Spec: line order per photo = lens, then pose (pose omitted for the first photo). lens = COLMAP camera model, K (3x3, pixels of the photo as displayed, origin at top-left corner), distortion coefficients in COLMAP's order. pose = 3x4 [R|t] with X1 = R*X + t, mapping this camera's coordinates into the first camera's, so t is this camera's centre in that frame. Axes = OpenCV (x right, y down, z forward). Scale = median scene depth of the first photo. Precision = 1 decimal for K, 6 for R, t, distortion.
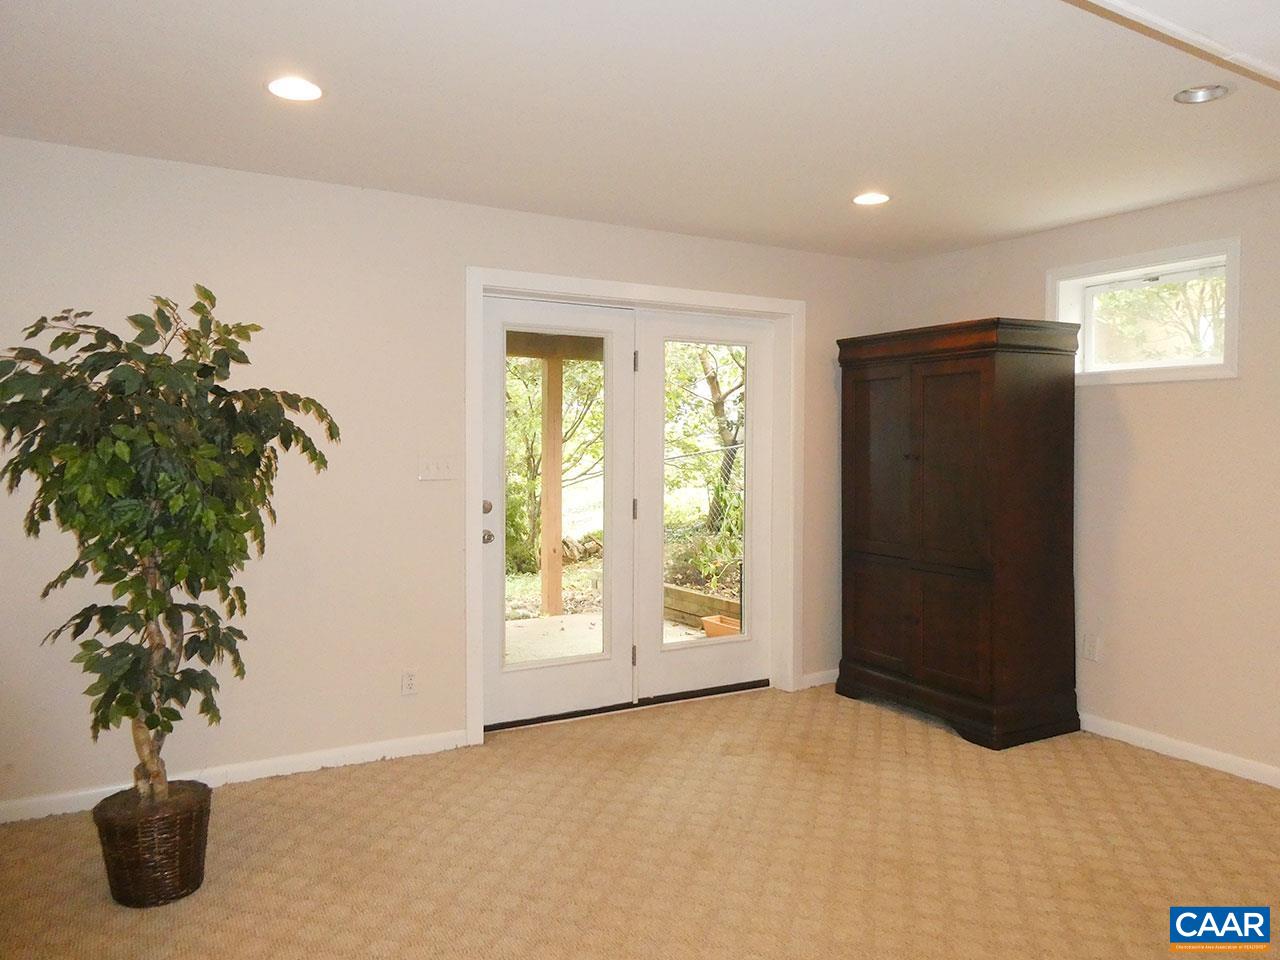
lens RADIAL K [[918.1, 0, 640.0], [0, 918.1, 480.0], [0, 0, 1]] dist [0.002350, -0.000220]
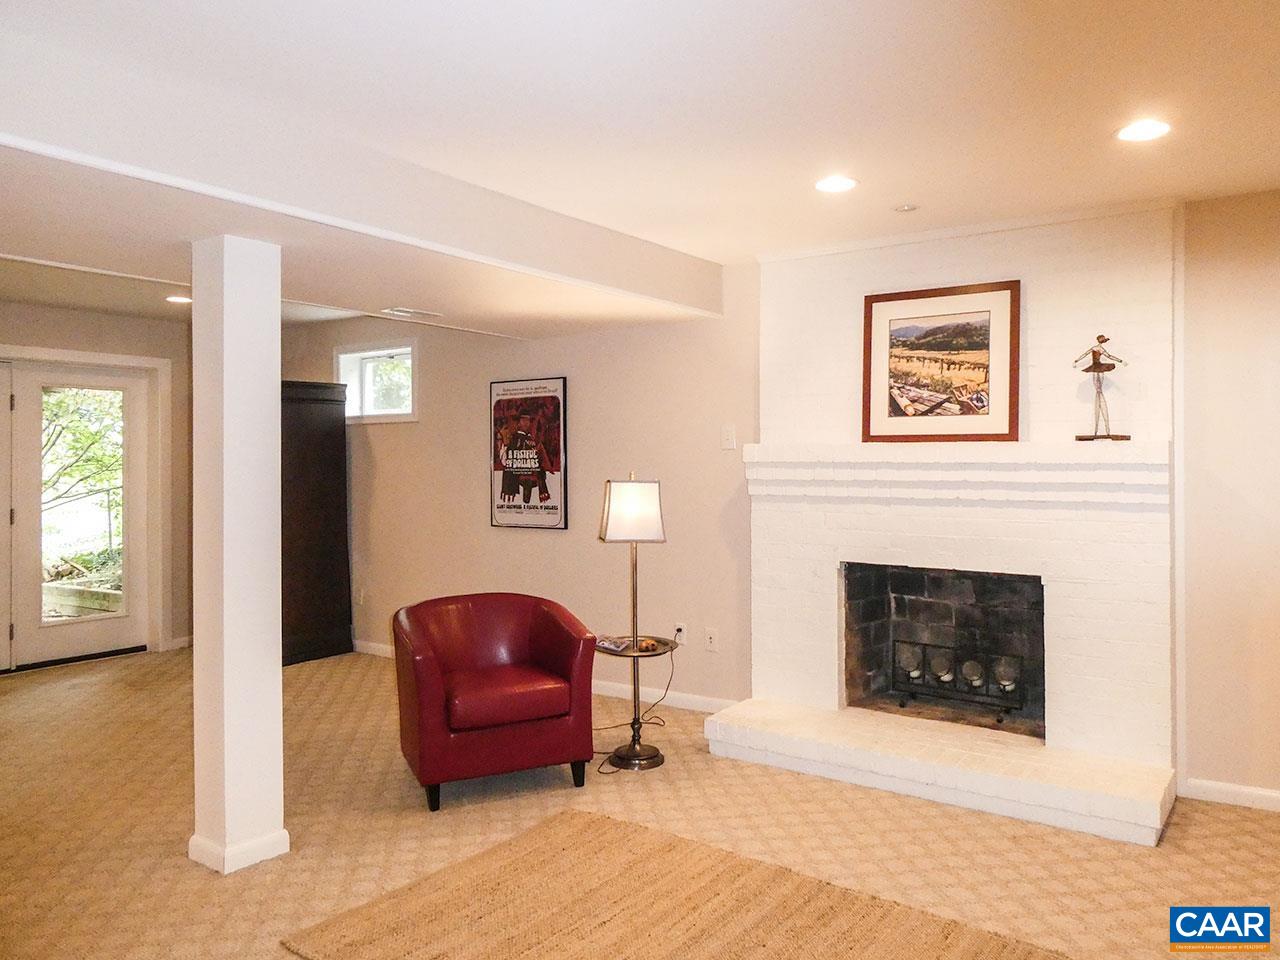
lens RADIAL K [[949.1, 0, 649.8], [0, 949.1, 474.3], [0, 0, 1]] dist [0.007221, 0.002884]
pose [[0.907370, -0.011943, 0.420163, 0.259049], [0.024526, 0.999397, -0.024560, 0.029462], [-0.419616, 0.032590, 0.907116, -0.608723]]
